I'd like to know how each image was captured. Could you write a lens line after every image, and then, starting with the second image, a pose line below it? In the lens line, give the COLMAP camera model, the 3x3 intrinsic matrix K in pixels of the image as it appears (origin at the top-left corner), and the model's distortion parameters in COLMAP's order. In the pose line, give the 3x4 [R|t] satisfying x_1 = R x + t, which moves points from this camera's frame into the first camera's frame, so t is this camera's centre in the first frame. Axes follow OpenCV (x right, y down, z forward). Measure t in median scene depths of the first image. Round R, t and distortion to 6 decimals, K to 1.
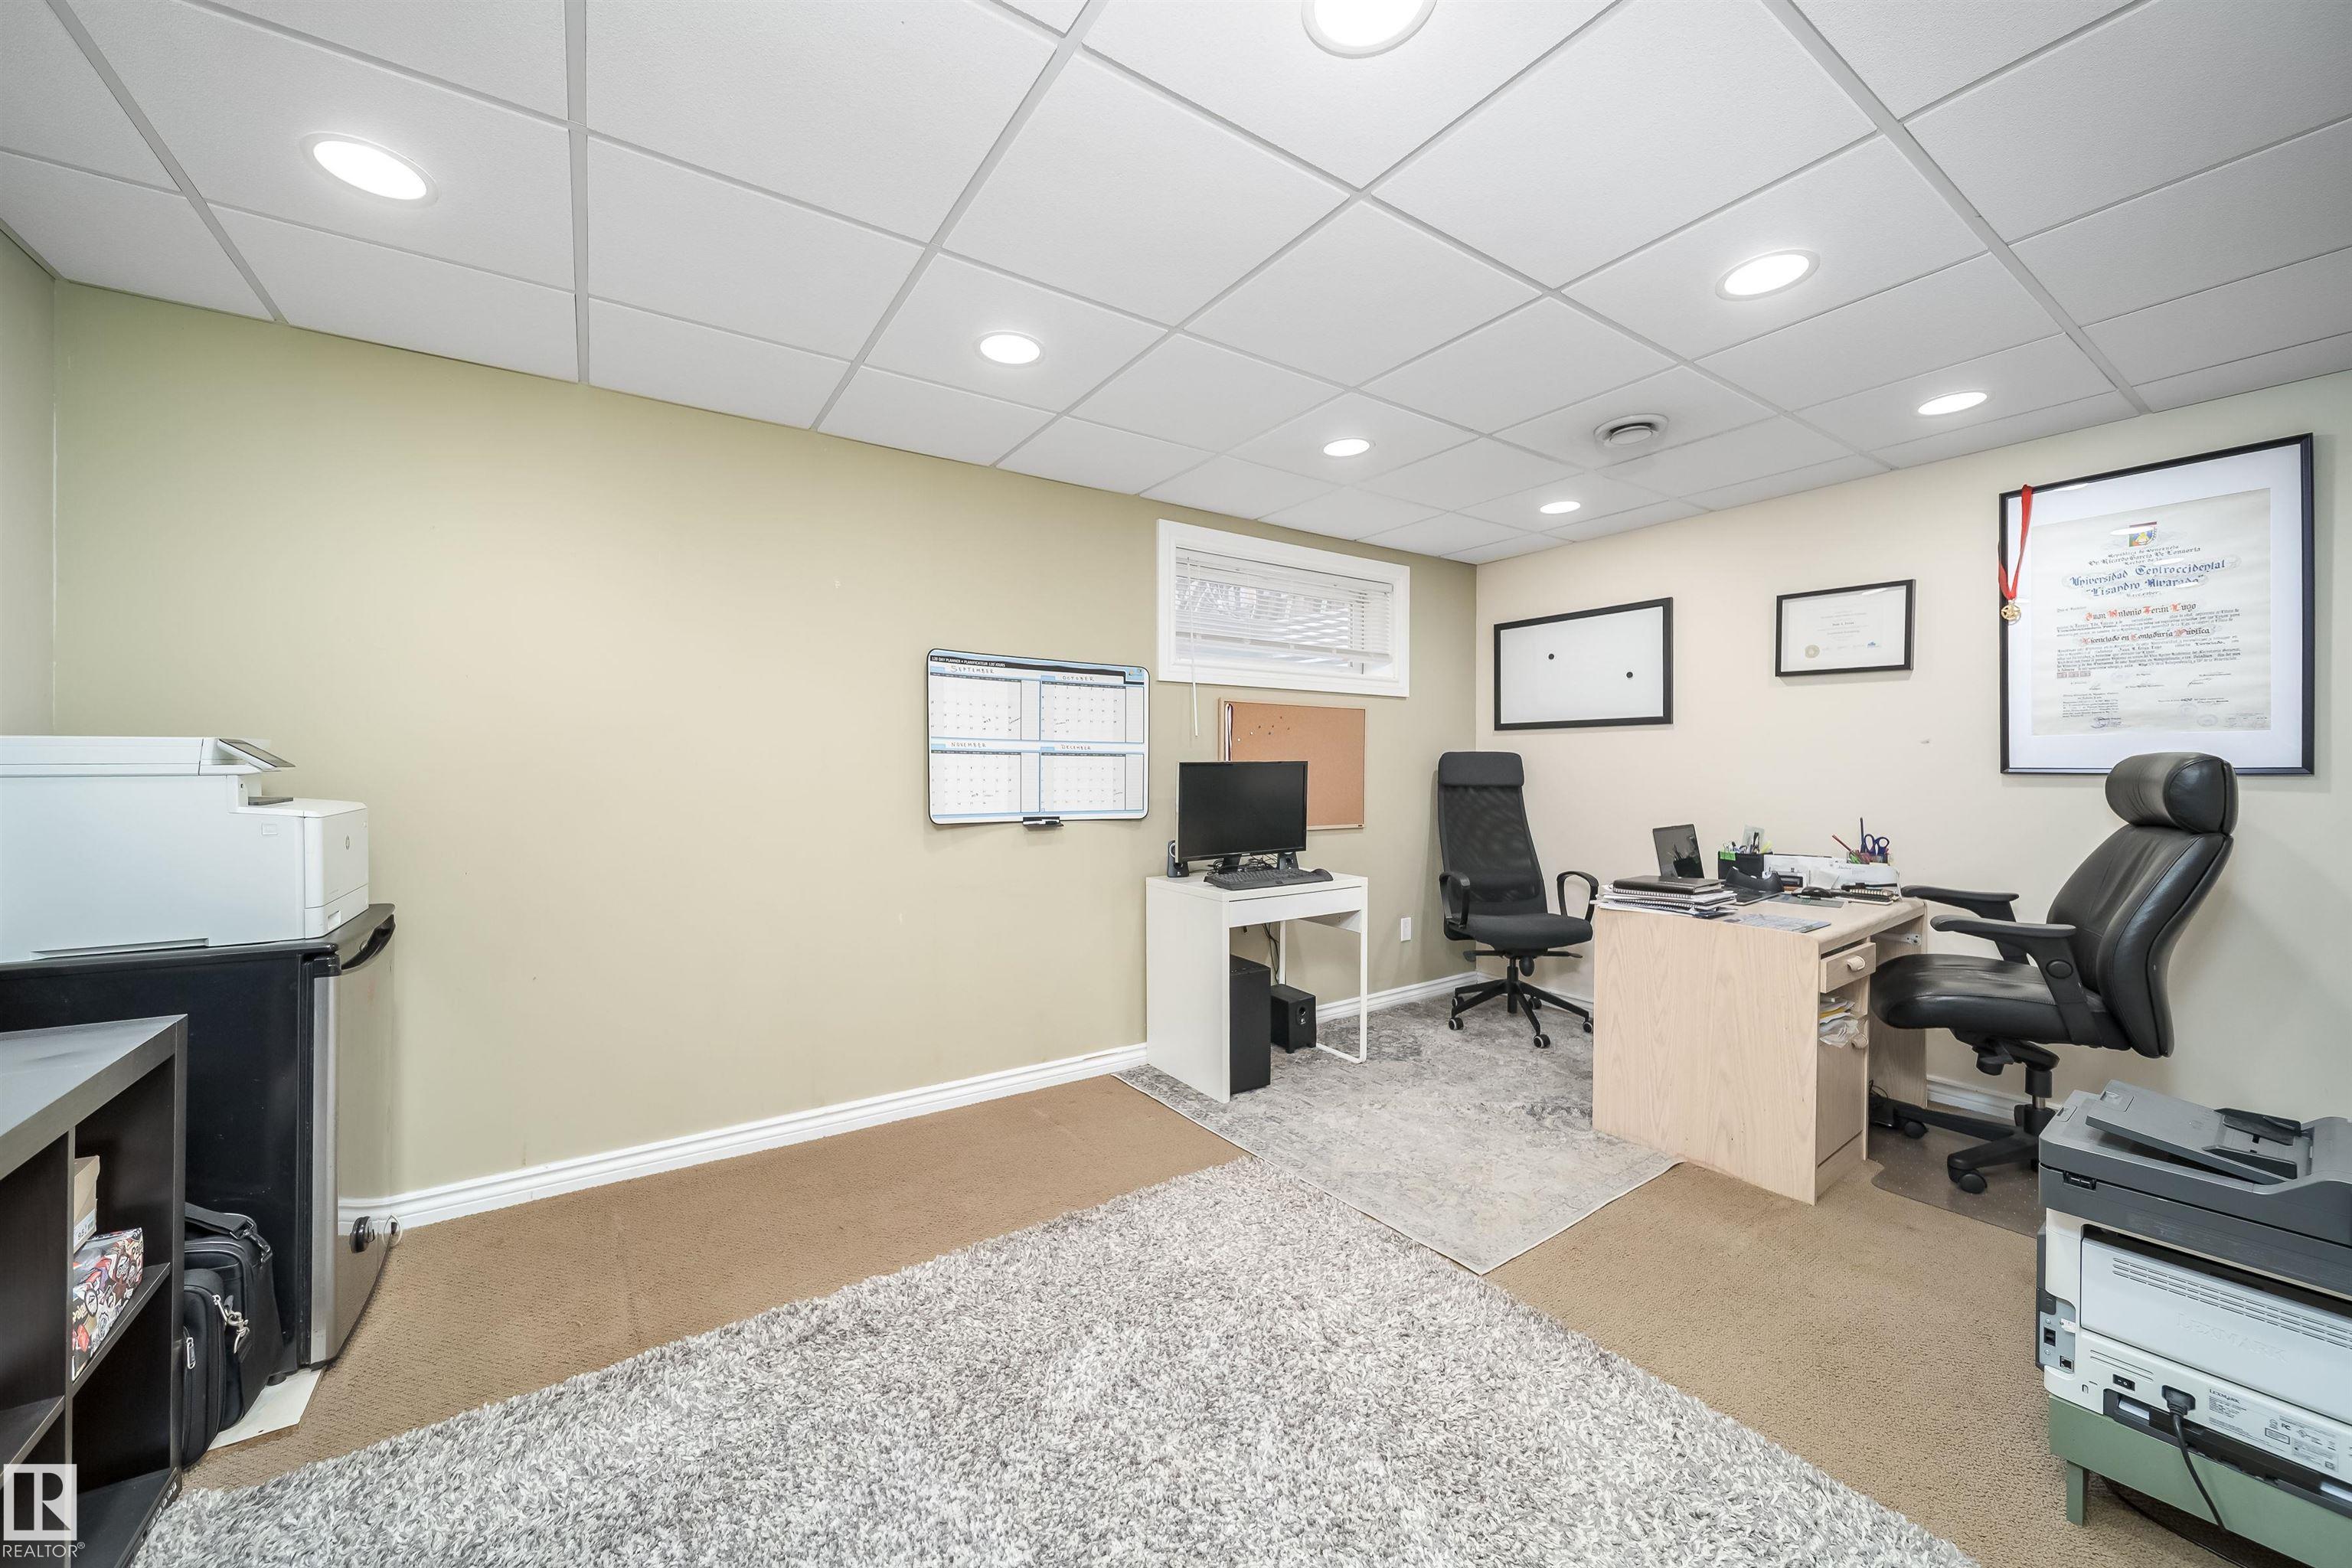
lens RADIAL K [[844.3, 0, 1172.1], [0, 844.3, 771.6], [0, 0, 1]] dist [-0.000689, -0.000618]
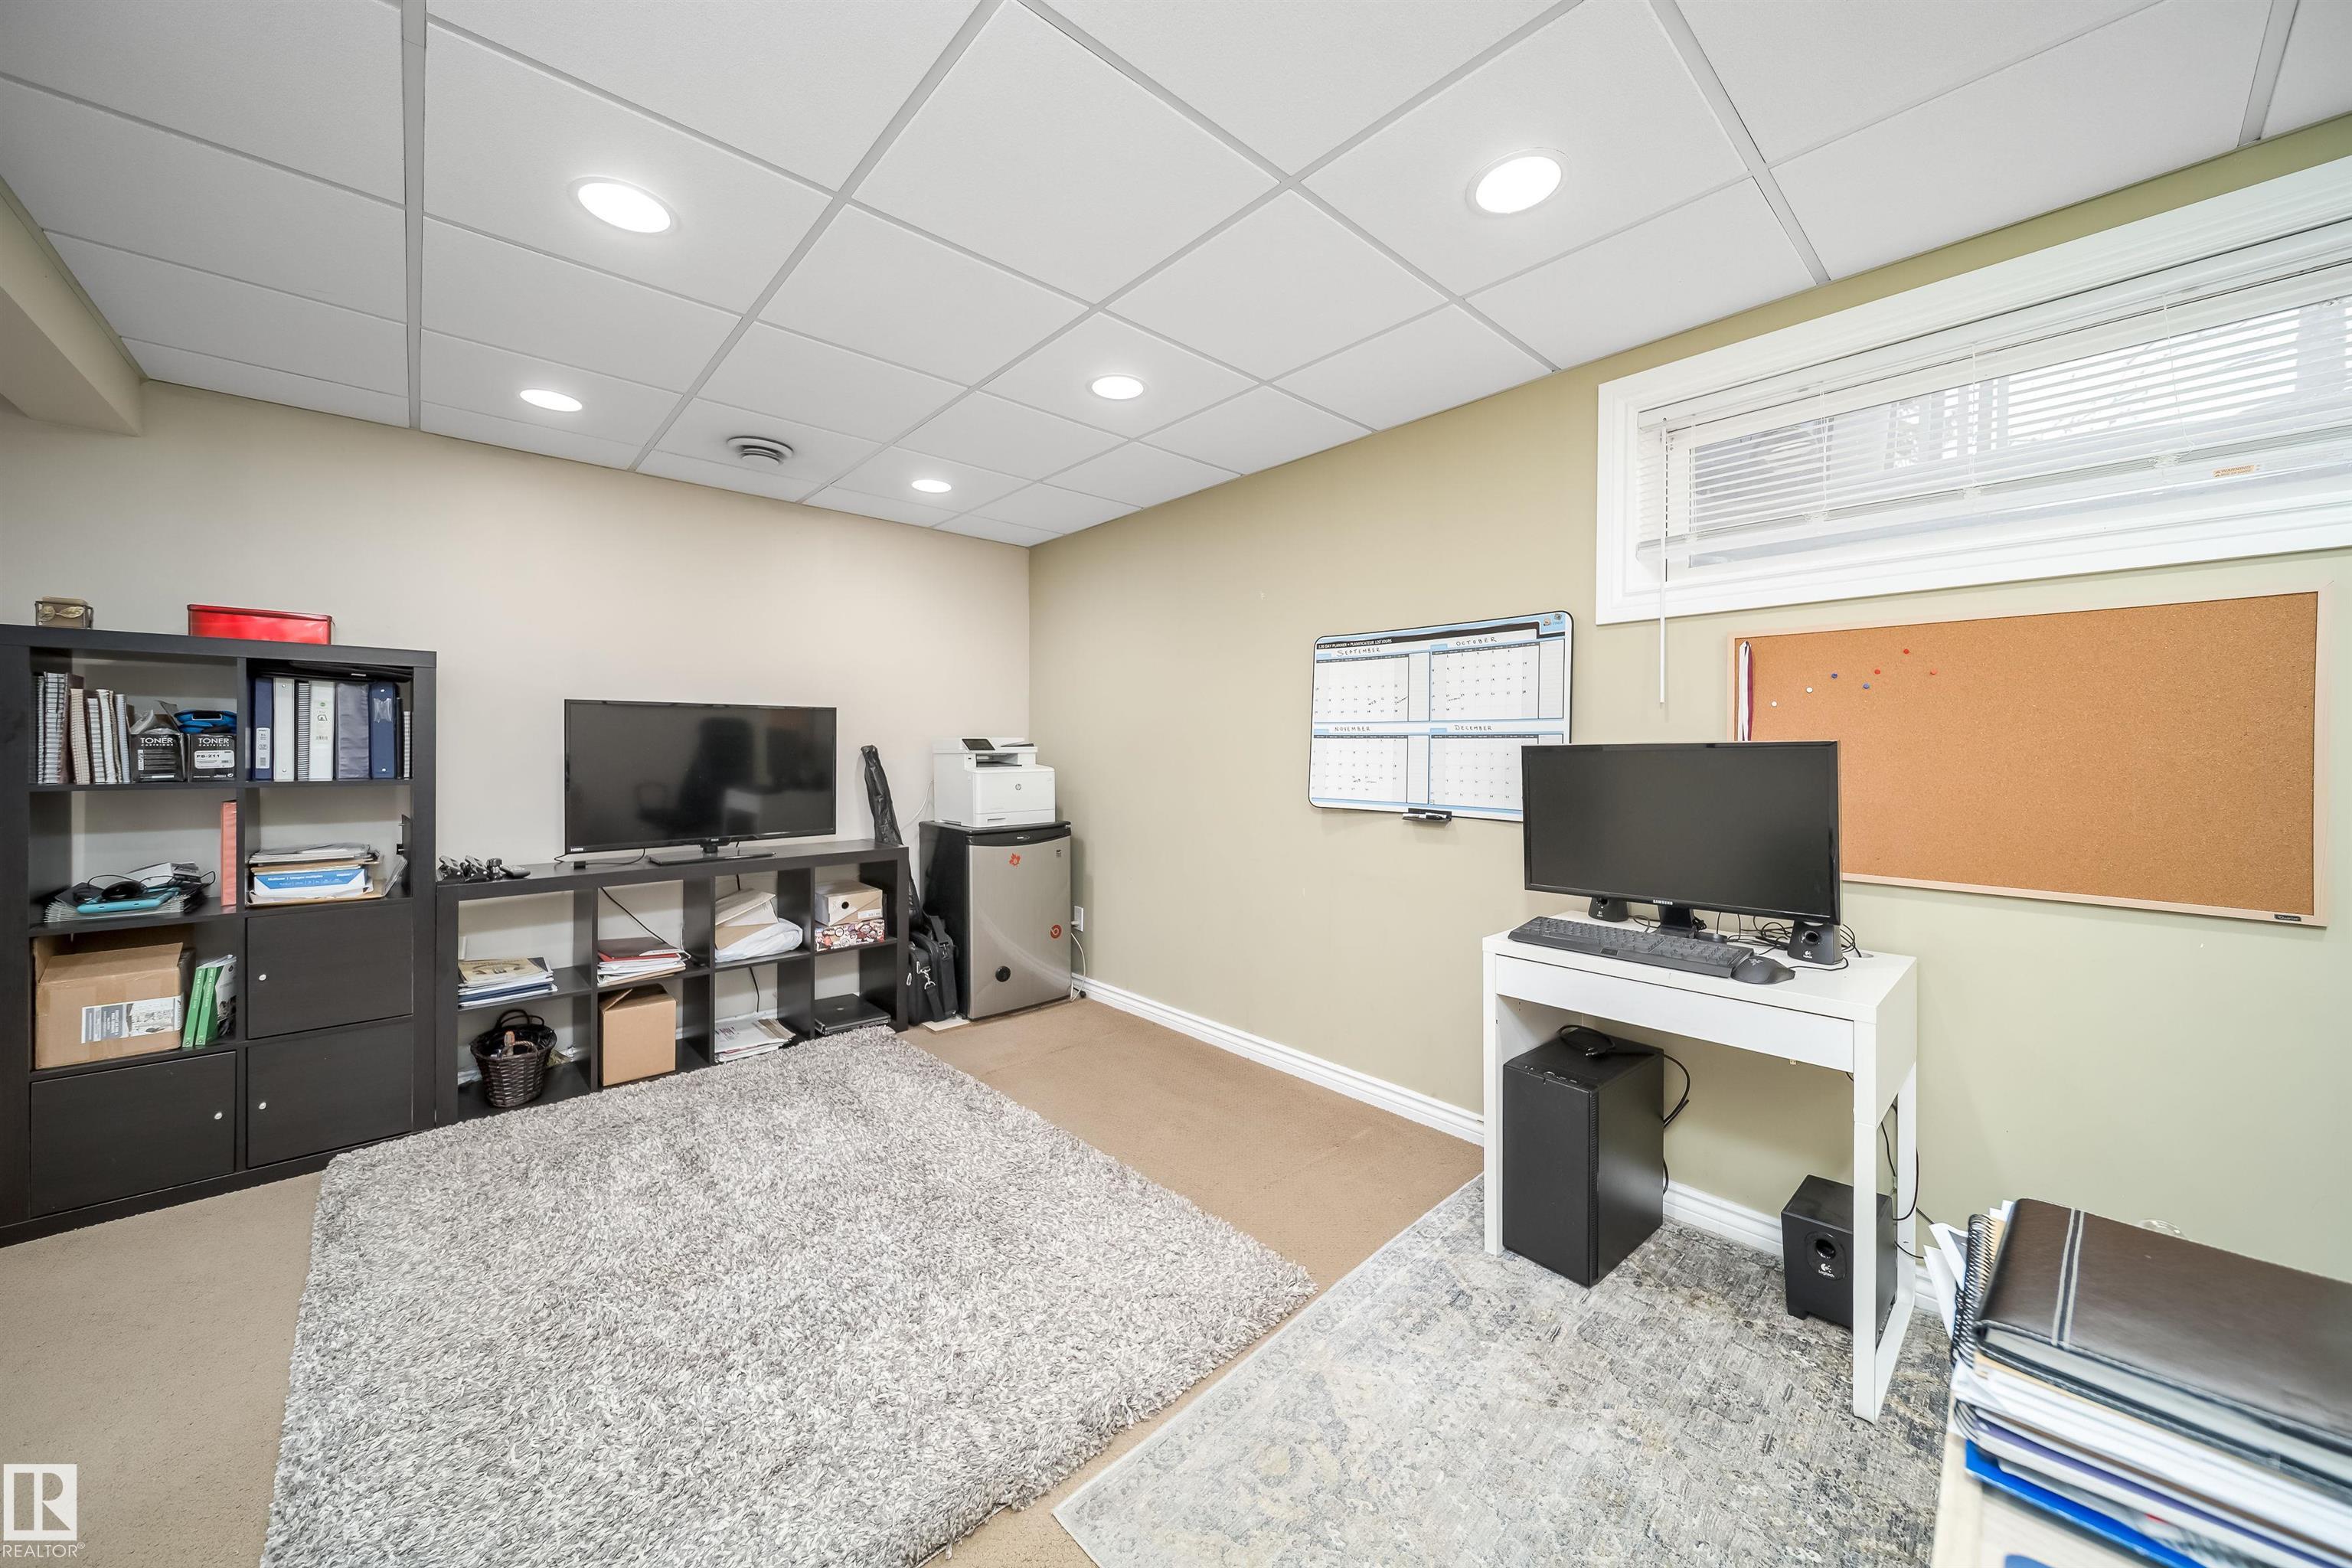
lens RADIAL K [[844.3, 0, 1199.2], [0, 844.3, 750.2], [0, 0, 1]] dist [-0.000689, -0.000618]
pose [[0.156541, 0.003308, -0.987666, 0.662497], [-0.003217, 0.999991, 0.002839, -0.008800], [0.987666, 0.002733, 0.156550, 0.637284]]
